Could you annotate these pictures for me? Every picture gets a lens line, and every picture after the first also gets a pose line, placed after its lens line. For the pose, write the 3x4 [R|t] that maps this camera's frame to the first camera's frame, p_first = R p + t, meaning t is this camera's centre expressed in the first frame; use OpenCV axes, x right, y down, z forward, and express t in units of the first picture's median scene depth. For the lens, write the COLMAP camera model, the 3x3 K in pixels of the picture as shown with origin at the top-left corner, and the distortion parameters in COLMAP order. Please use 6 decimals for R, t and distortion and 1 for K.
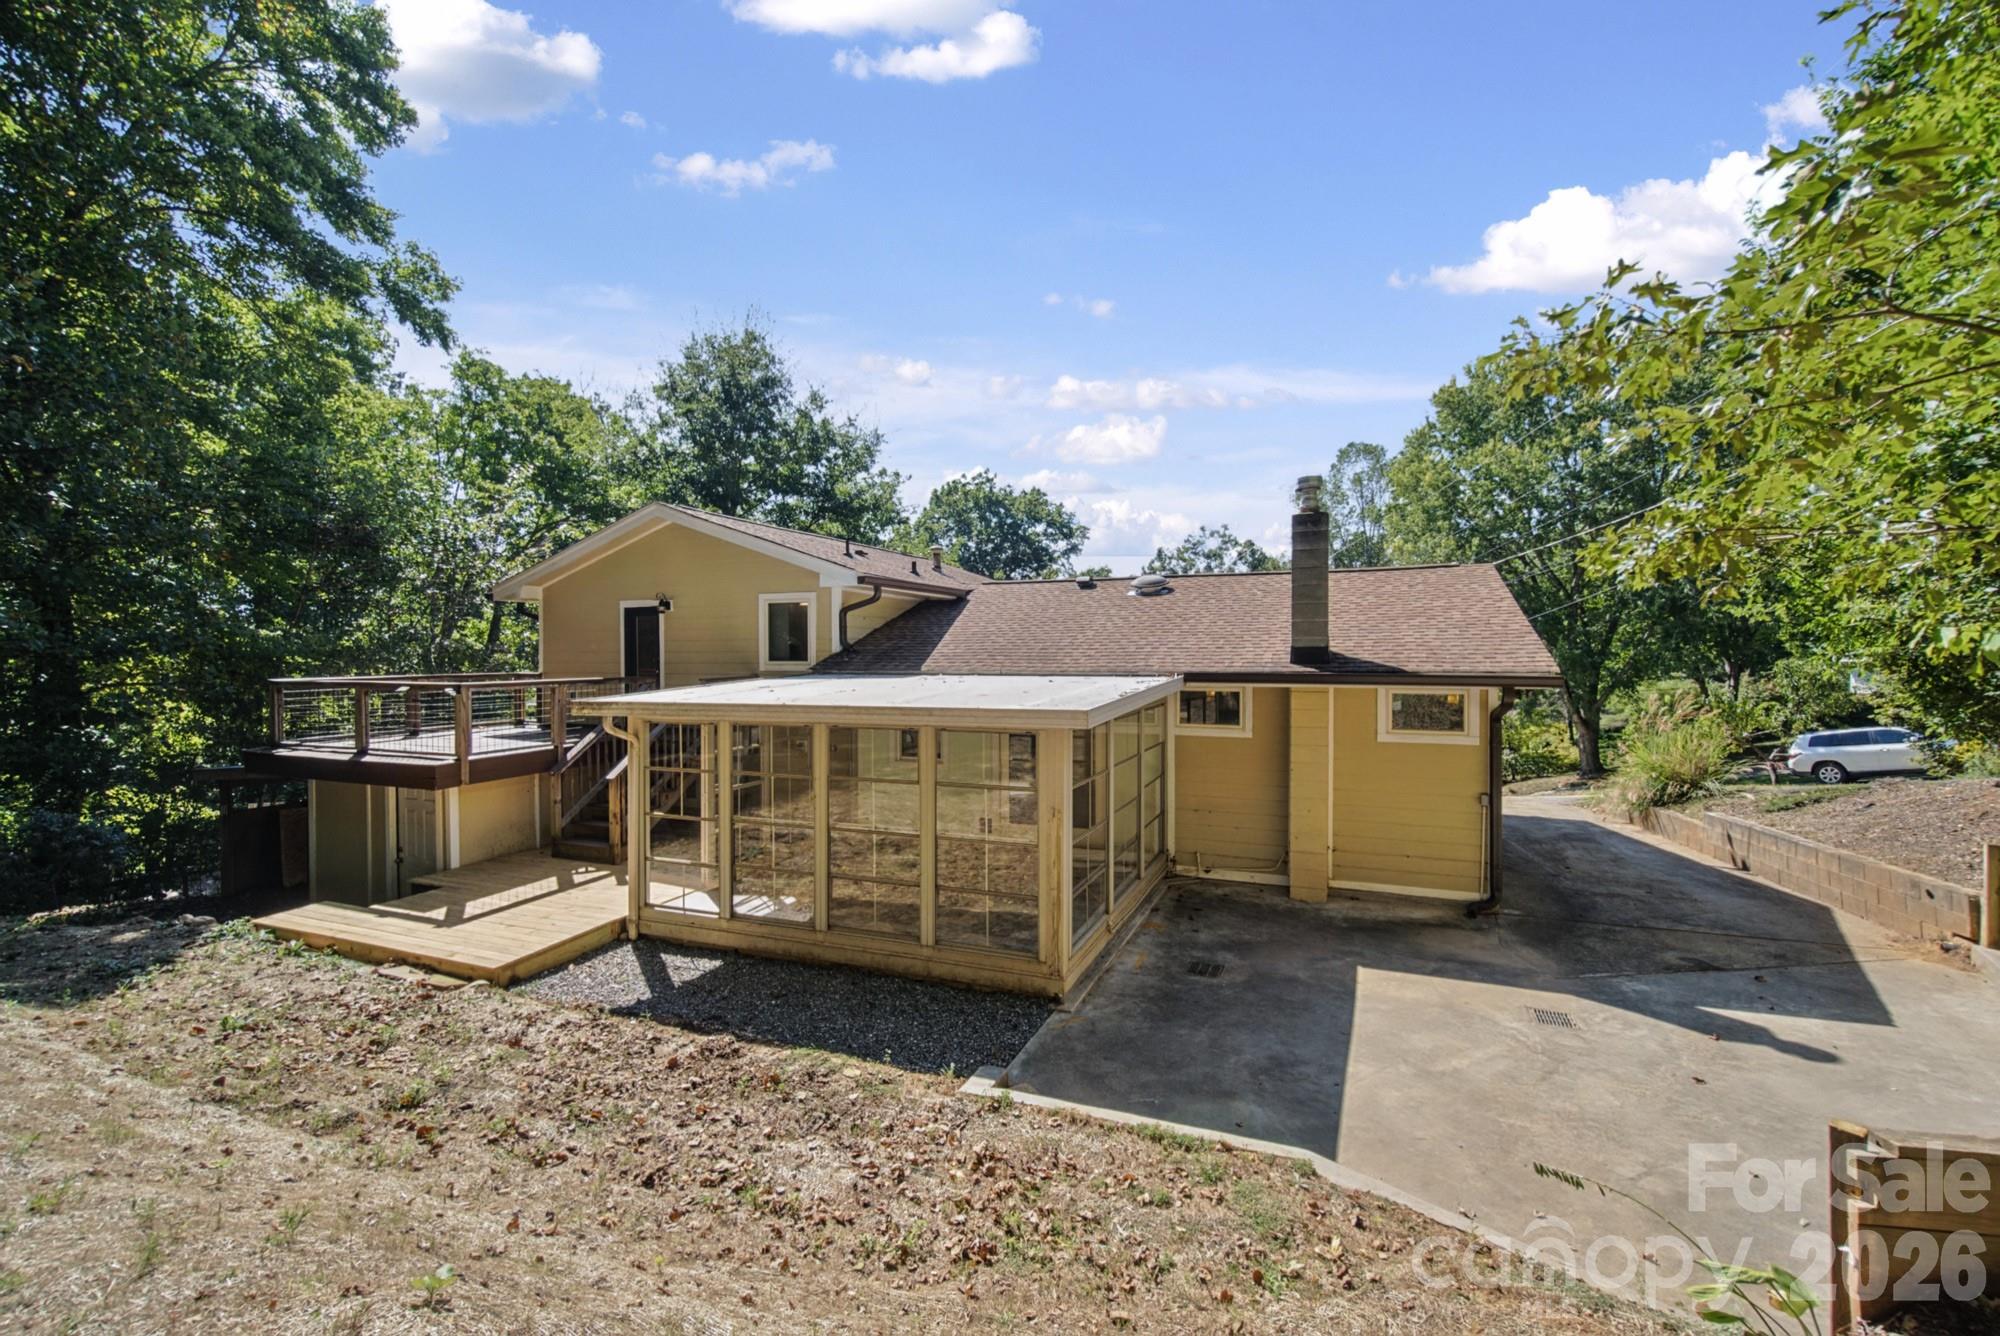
lens RADIAL K [[861.2, 0, 1003.5], [0, 861.2, 661.3], [0, 0, 1]] dist [0.003984, 0.000006]
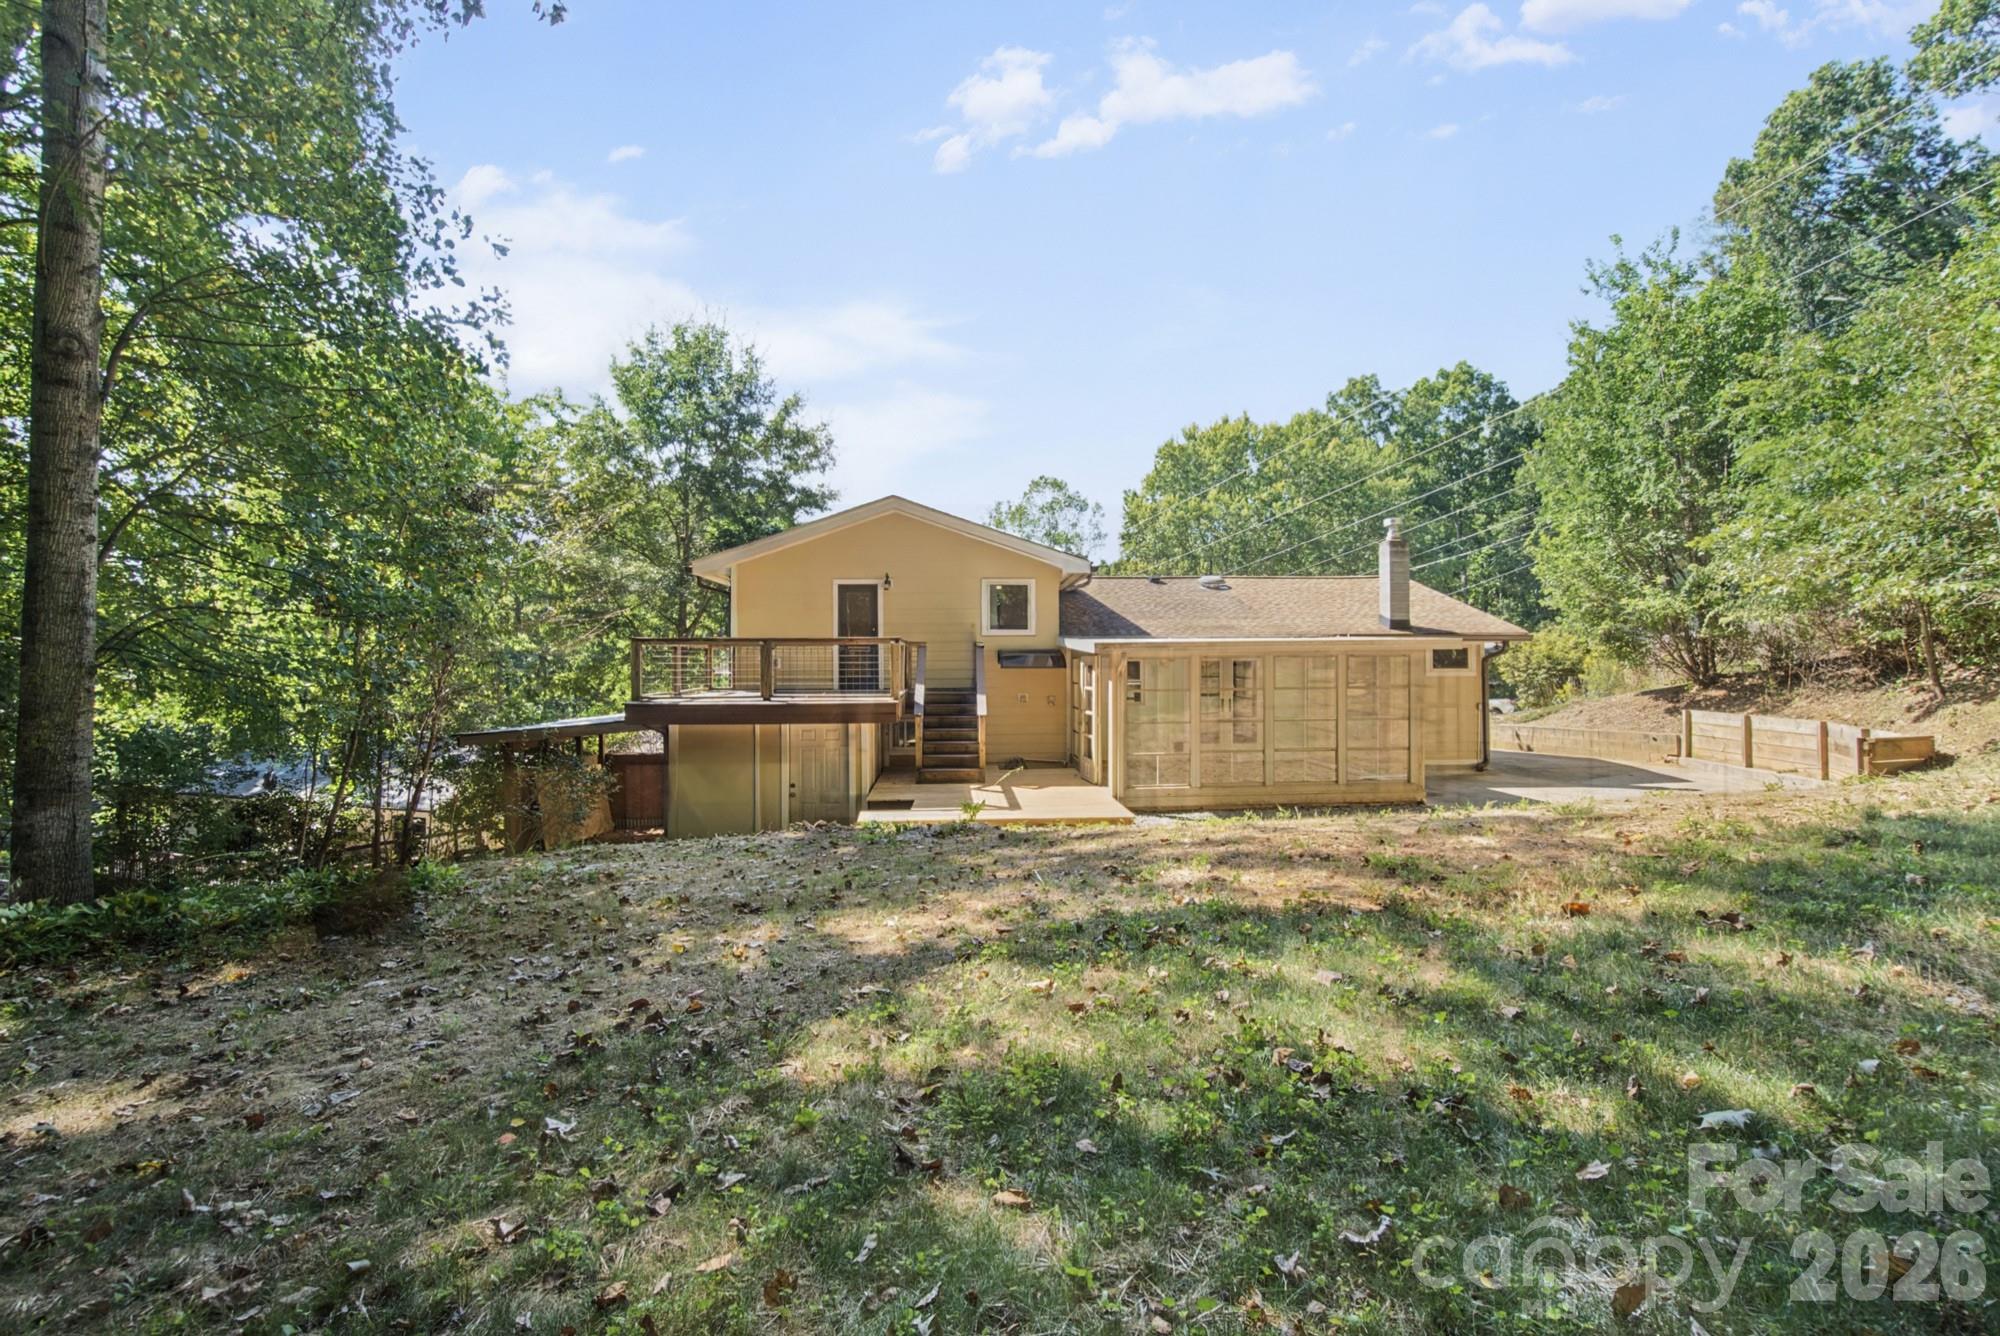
lens RADIAL K [[861.2, 0, 998.5], [0, 861.2, 660.0], [0, 0, 1]] dist [0.003984, 0.000006]
pose [[0.898276, -0.000380, 0.439432, -0.823818], [0.006403, 0.999905, -0.012226, 0.058465], [-0.439385, 0.013796, 0.898193, -0.120954]]
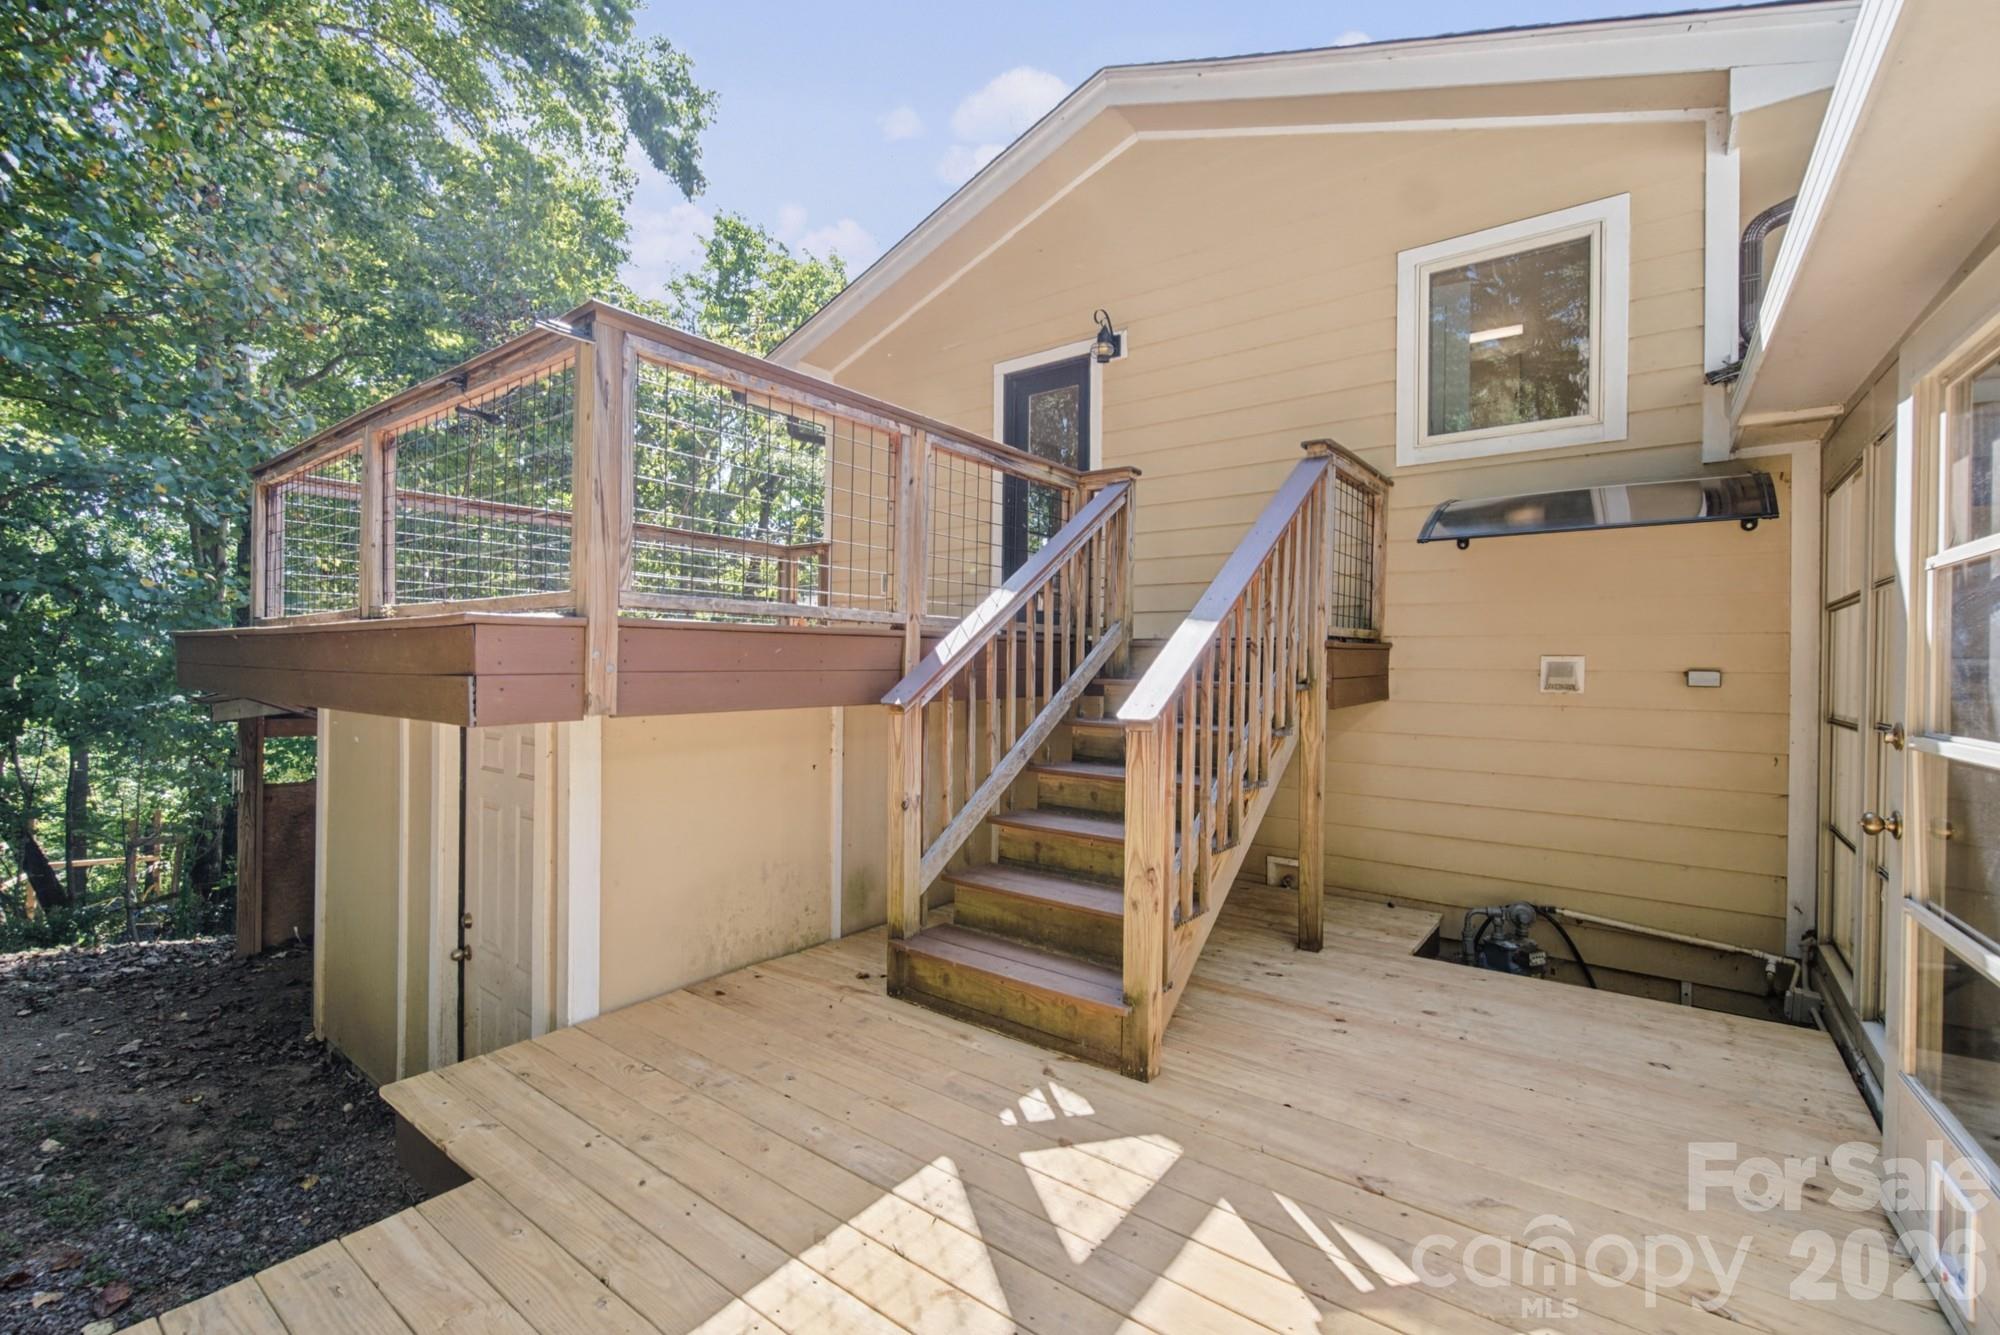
lens RADIAL K [[861.2, 0, 989.0], [0, 861.2, 669.1], [0, 0, 1]] dist [0.003984, 0.000006]
pose [[0.964921, 0.015843, -0.262061, -0.361114], [-0.019324, 0.999756, -0.010714, 0.105443], [0.261828, 0.015403, 0.964992, 0.626673]]
